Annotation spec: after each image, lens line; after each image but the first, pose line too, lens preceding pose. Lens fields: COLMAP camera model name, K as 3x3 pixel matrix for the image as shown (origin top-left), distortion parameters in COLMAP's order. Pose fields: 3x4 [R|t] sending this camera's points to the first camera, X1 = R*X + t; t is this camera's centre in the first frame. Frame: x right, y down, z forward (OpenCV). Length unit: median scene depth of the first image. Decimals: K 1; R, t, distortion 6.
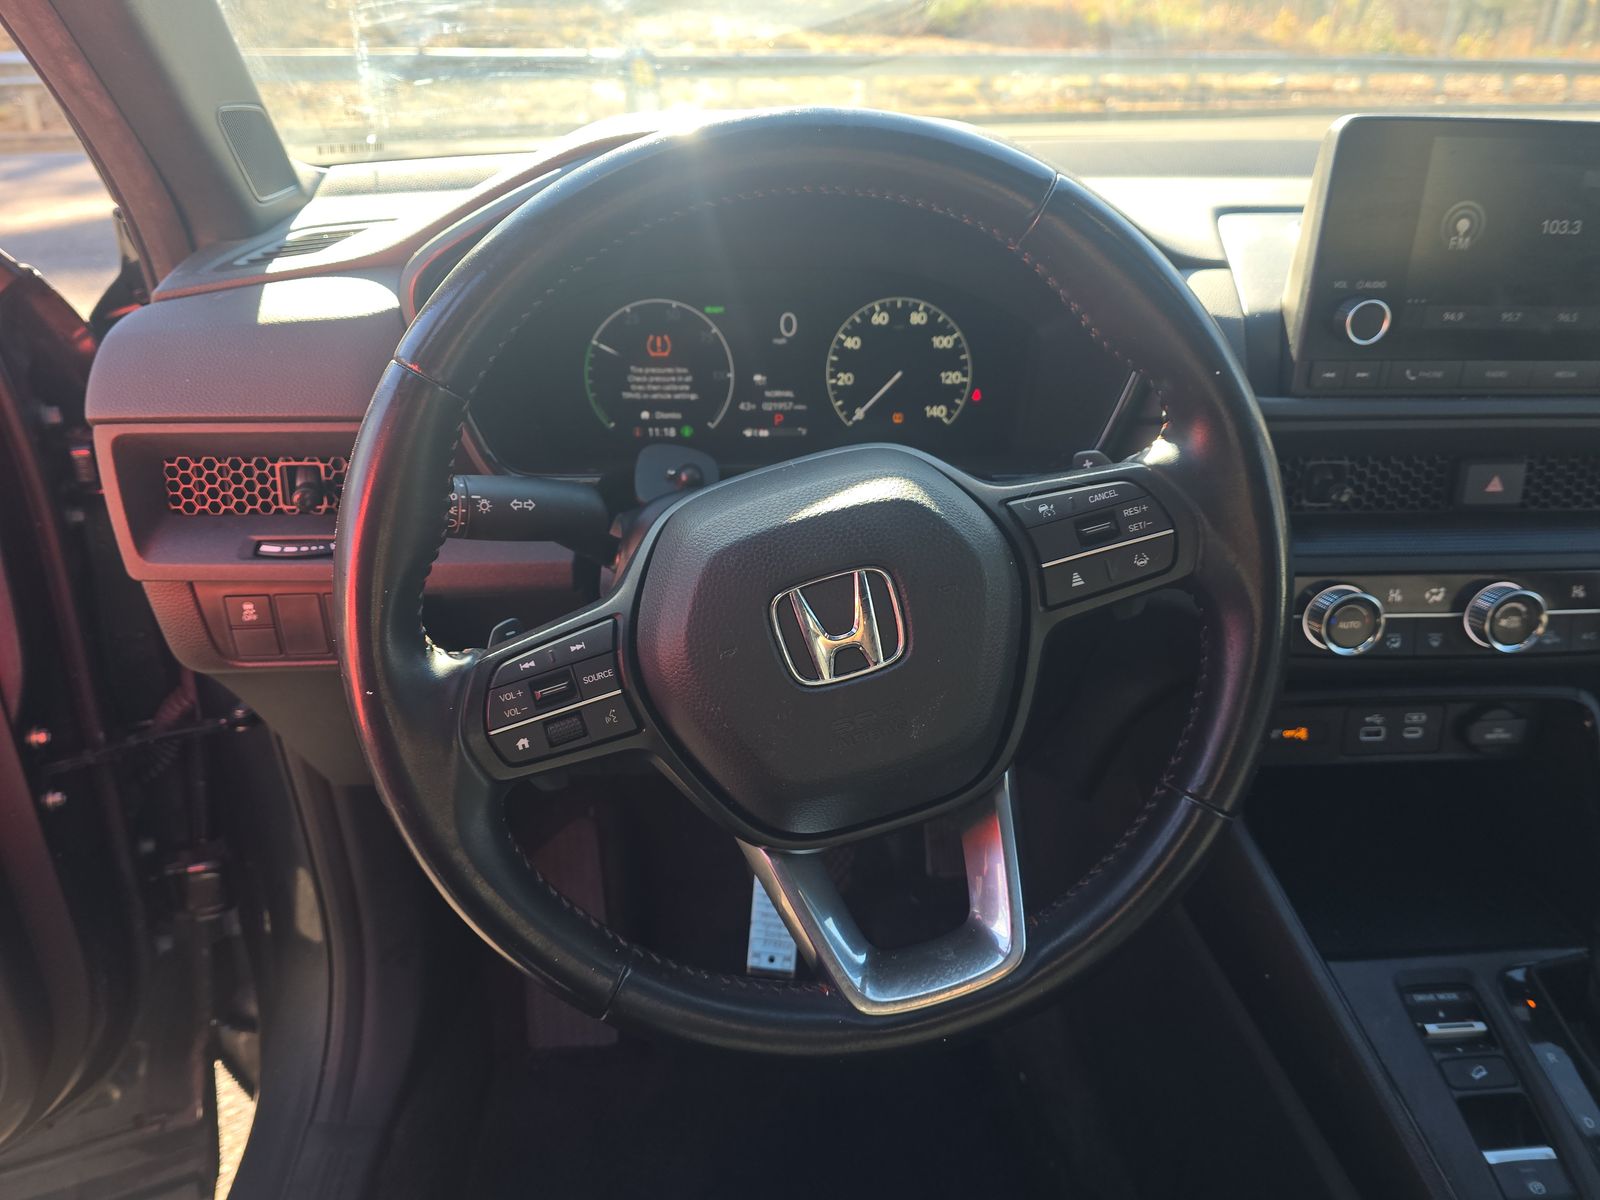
lens RADIAL K [[1094.2, 0, 800.0], [0, 1094.2, 600.0], [0, 0, 1]] dist [0.051402, -0.066338]
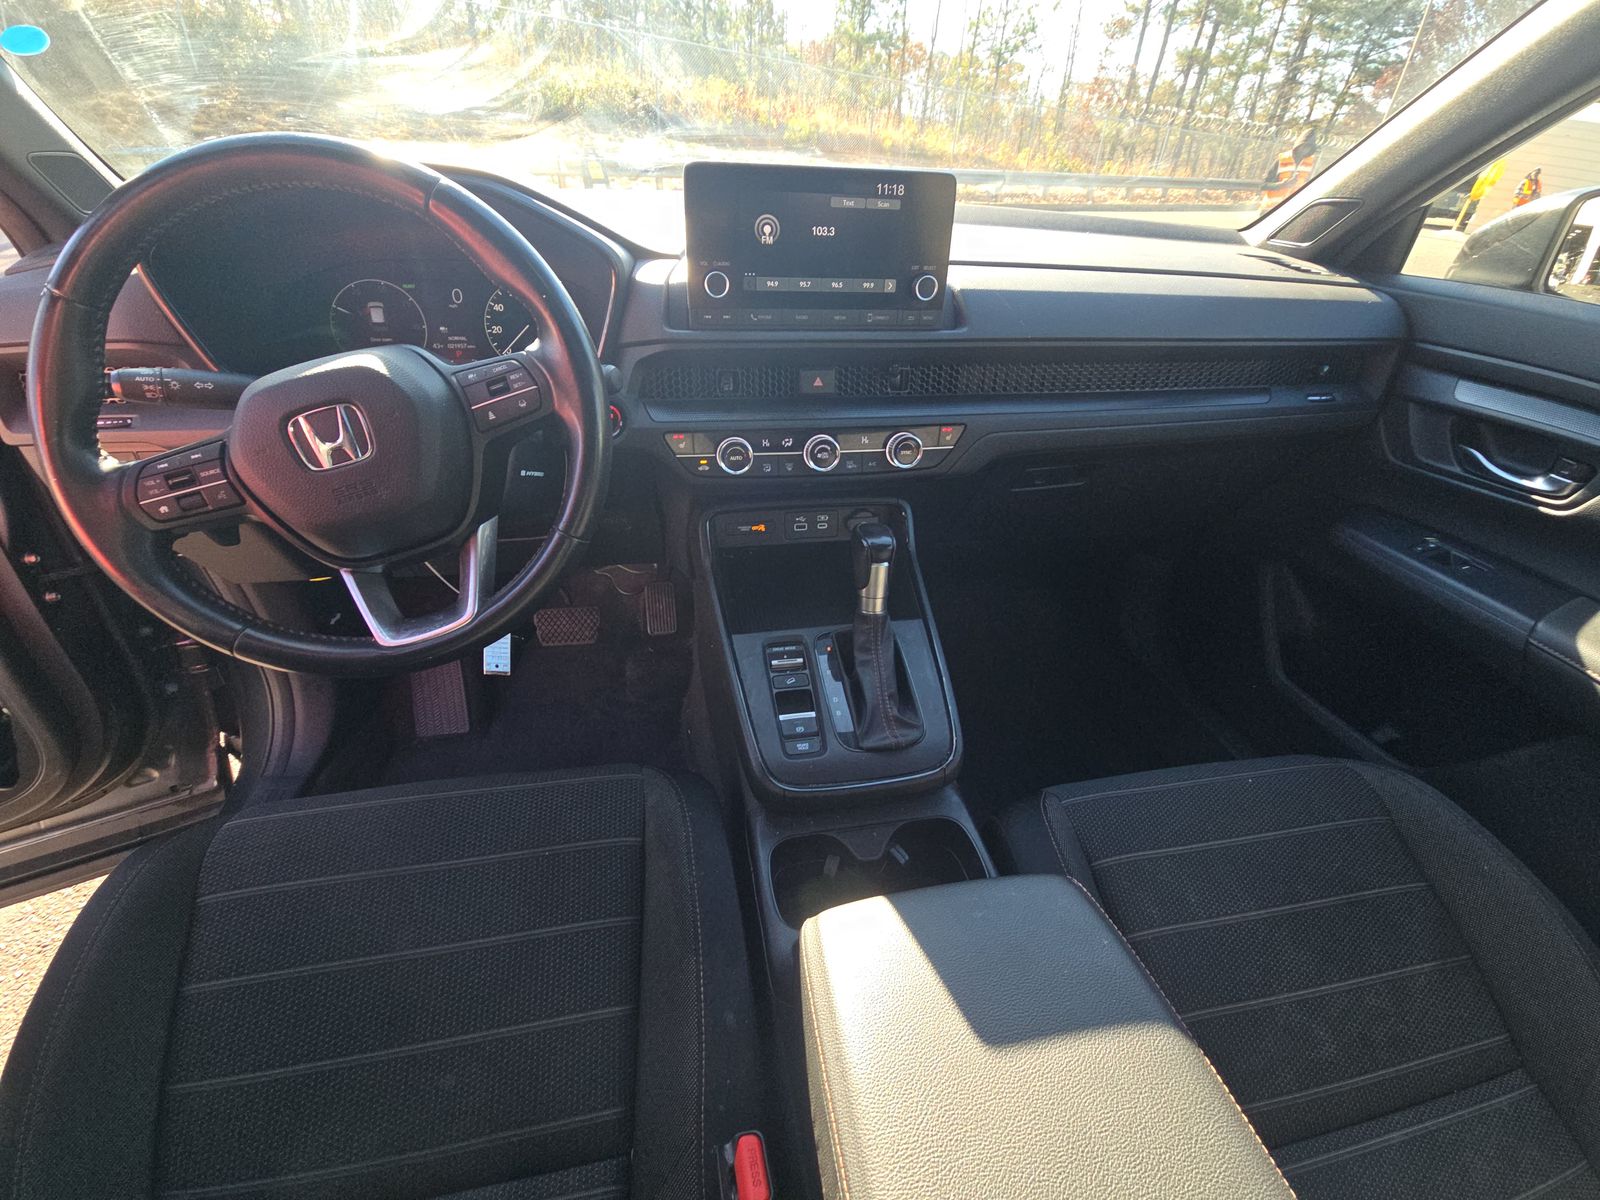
lens RADIAL K [[651.0, 0, 800.0], [0, 651.0, 600.0], [0, 0, 1]] dist [-0.000316, -0.000339]
pose [[0.993183, -0.042273, 0.108627, 0.388089], [0.027709, 0.990830, 0.132241, 0.096973], [-0.113221, -0.128330, 0.985247, -0.111716]]
